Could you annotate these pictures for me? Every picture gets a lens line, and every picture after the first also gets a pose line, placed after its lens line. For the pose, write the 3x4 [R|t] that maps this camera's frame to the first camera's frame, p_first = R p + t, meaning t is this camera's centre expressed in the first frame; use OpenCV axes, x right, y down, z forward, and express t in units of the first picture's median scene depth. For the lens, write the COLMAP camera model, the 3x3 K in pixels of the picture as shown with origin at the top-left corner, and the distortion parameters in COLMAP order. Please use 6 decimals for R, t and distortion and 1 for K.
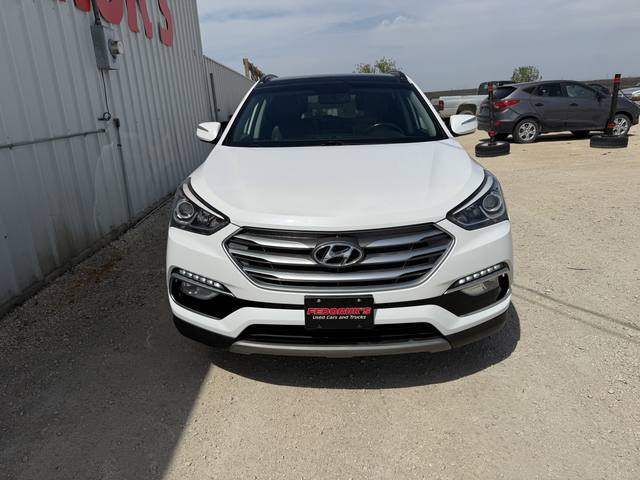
lens RADIAL K [[461.7, 0, 320.0], [0, 461.7, 240.0], [0, 0, 1]] dist [0.005416, -0.039705]
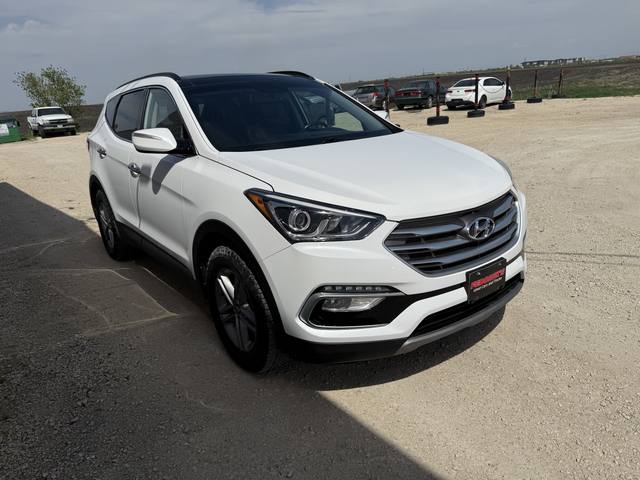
lens RADIAL K [[461.7, 0, 320.0], [0, 461.7, 240.0], [0, 0, 1]] dist [0.005416, -0.039705]
pose [[0.787017, -0.199384, 0.583824, -0.865671], [0.210222, 0.976371, 0.050058, -0.073229], [-0.580010, 0.083336, 0.810335, 0.317608]]
